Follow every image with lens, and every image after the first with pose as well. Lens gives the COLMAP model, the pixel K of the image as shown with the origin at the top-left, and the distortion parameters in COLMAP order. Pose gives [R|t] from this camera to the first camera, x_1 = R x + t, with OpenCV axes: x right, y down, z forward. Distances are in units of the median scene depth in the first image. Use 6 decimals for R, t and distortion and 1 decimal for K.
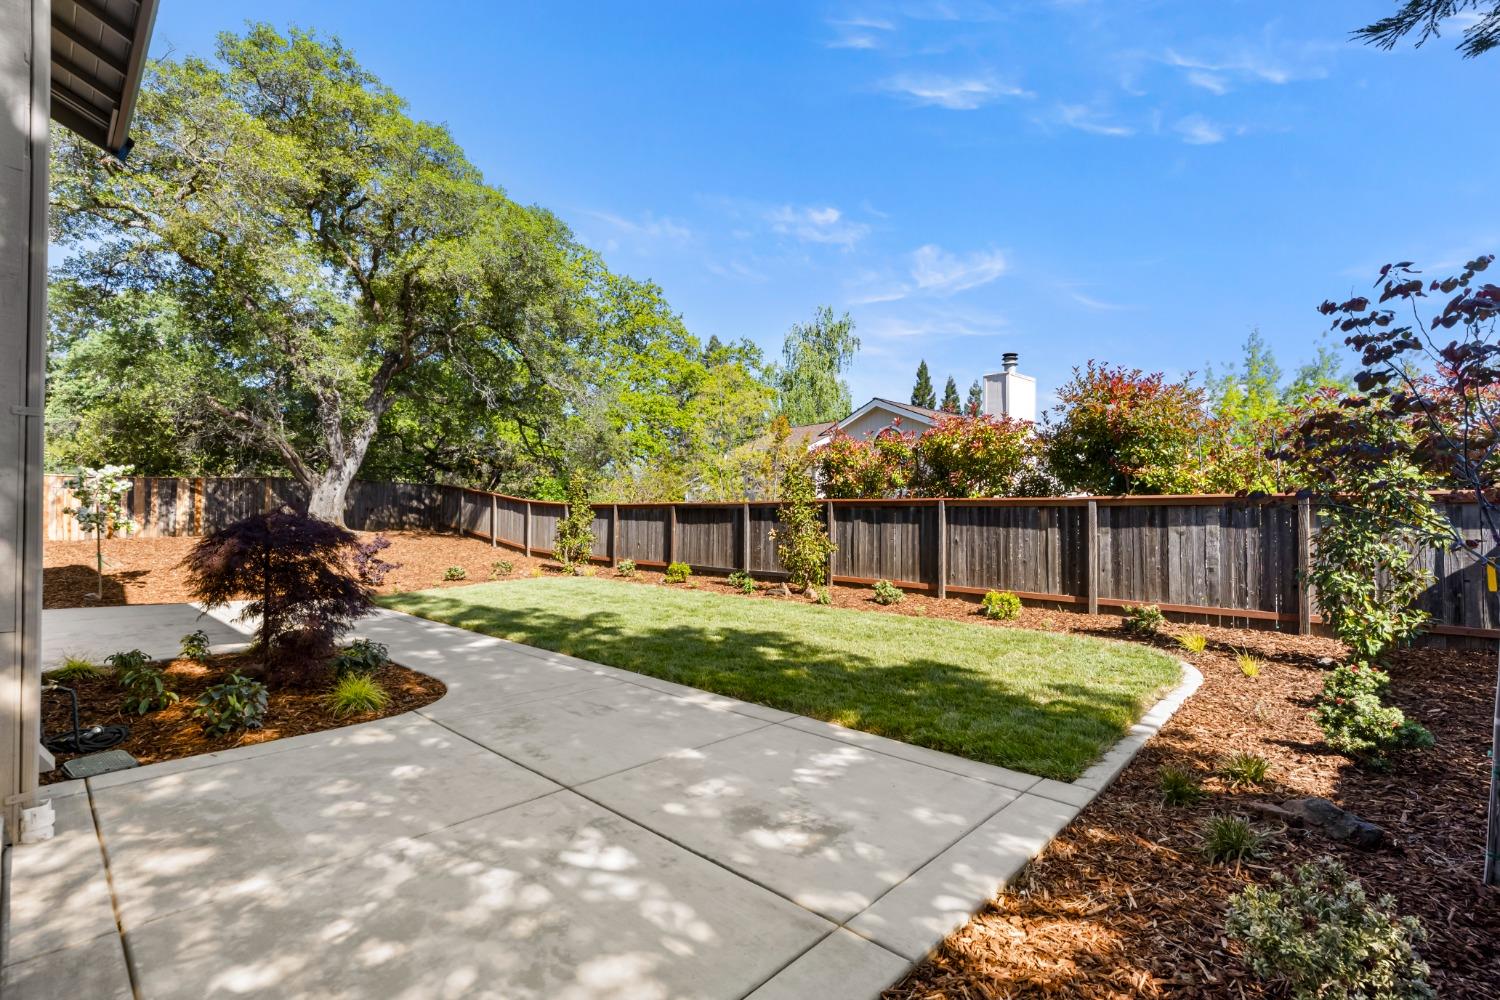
lens RADIAL K [[697.1, 0, 750.4], [0, 697.1, 507.0], [0, 0, 1]] dist [0.000102, 0.000010]
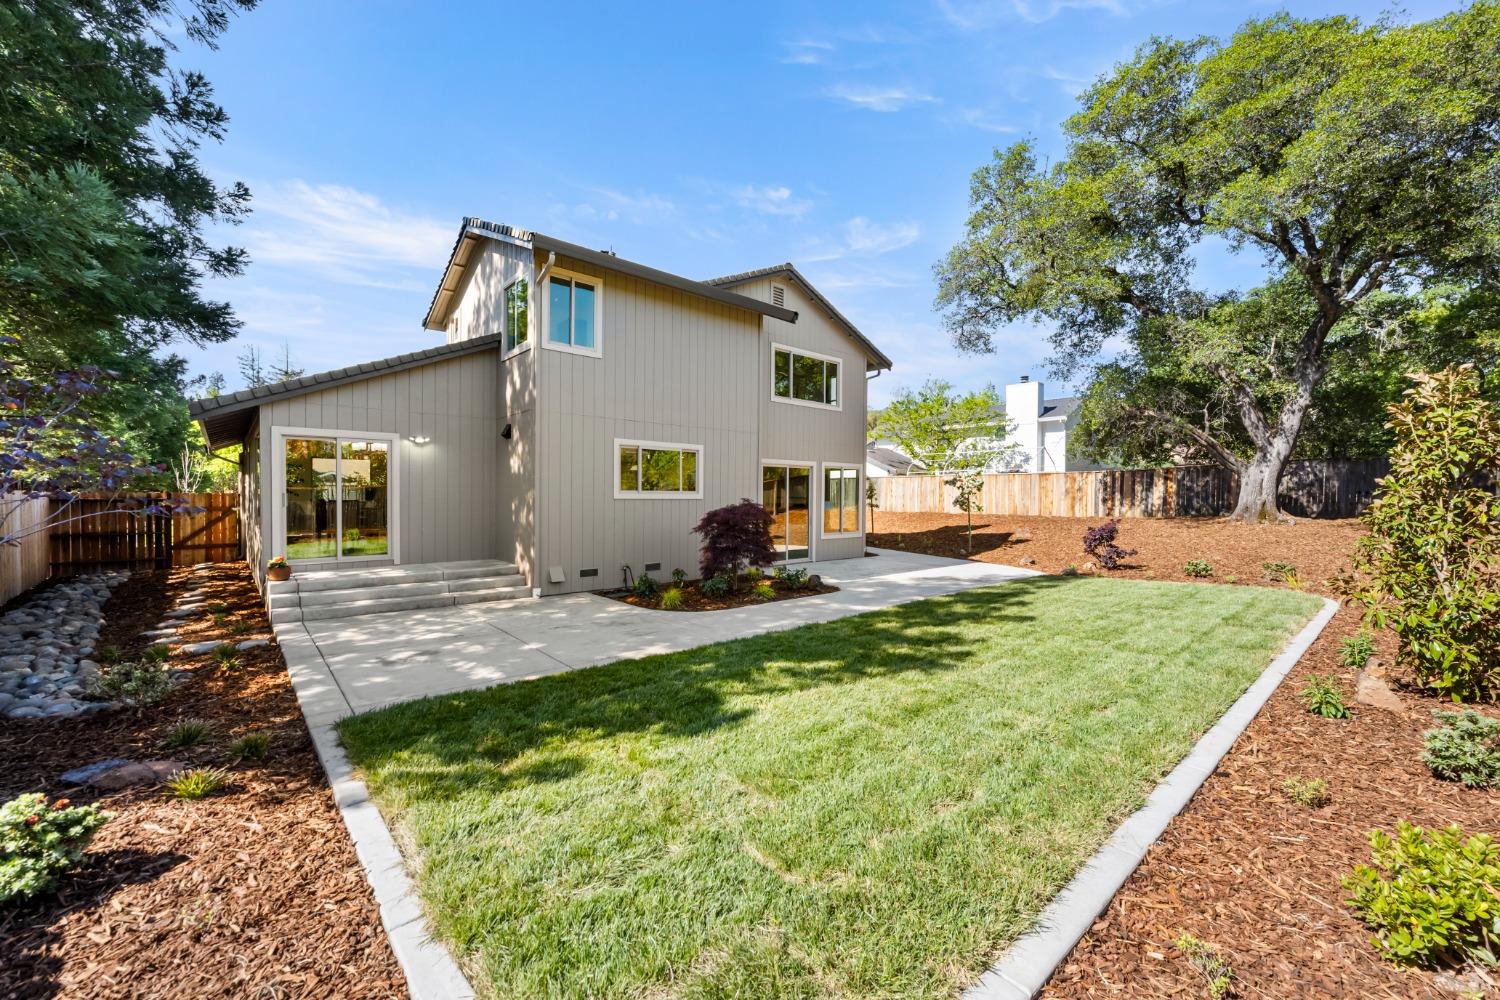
lens RADIAL K [[610.3, 0, 746.1], [0, 610.3, 501.1], [0, 0, 1]] dist [-0.001240, 0.000197]
pose [[-0.143925, 0.005975, -0.989571, 0.336928], [0.016244, 0.999861, 0.003675, -0.000381], [0.989455, -0.015545, -0.144002, 0.443399]]
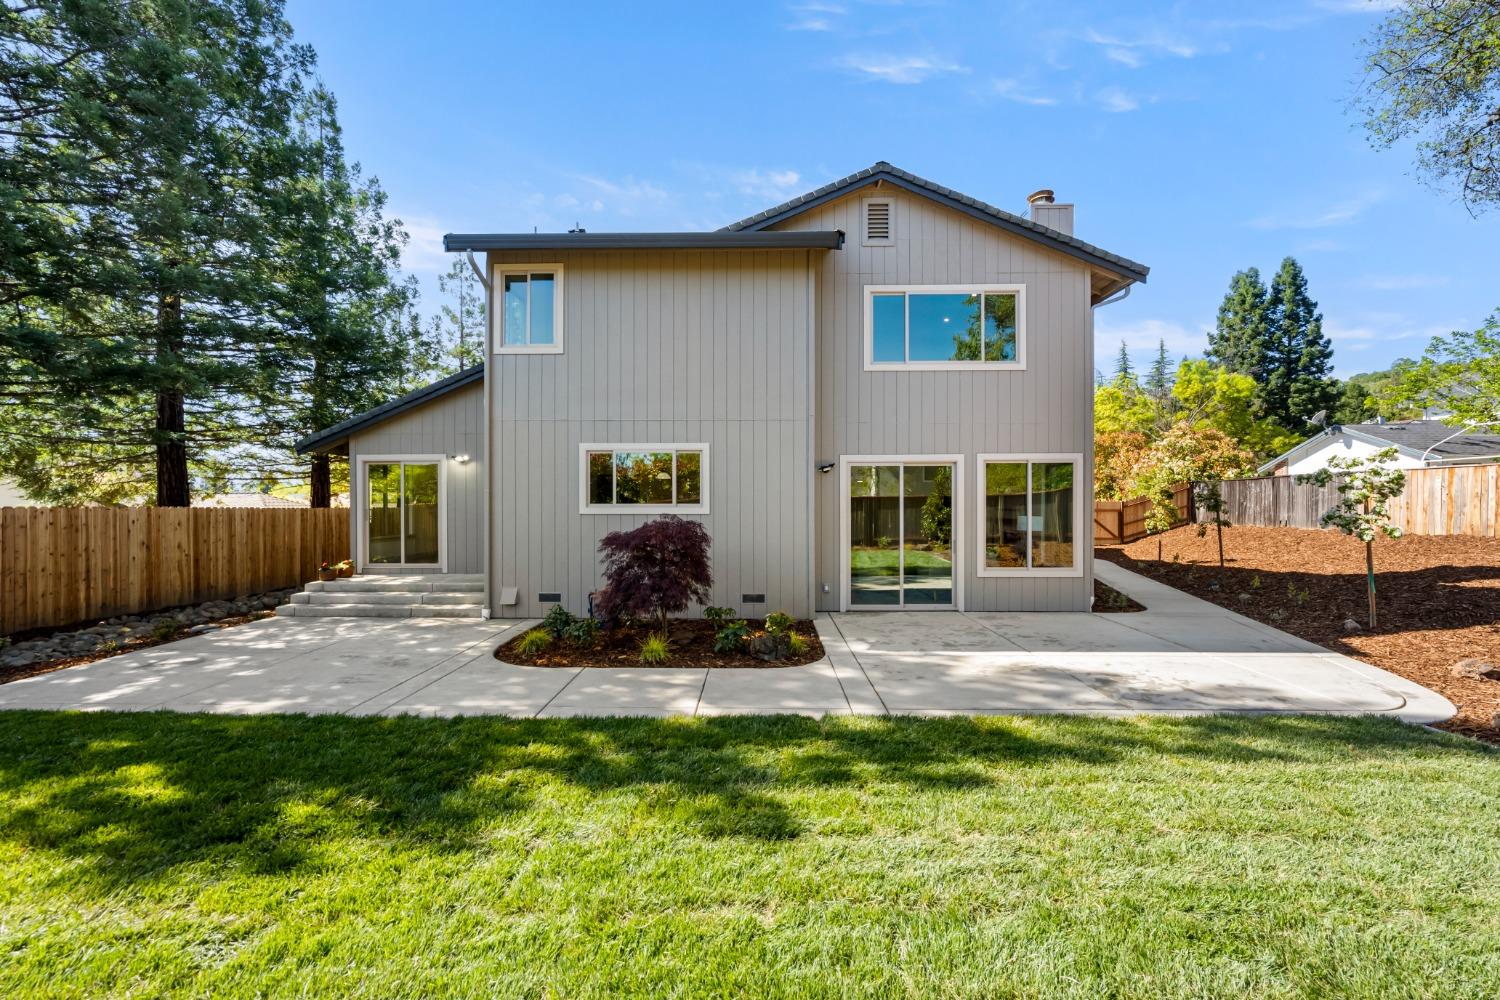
lens RADIAL K [[610.3, 0, 745.0], [0, 610.3, 507.4], [0, 0, 1]] dist [-0.001240, 0.000197]
pose [[-0.781211, 0.002269, -0.624263, -0.035585], [0.014131, 0.999801, -0.014050, 0.001240], [0.624107, -0.019798, -0.781088, 0.726979]]
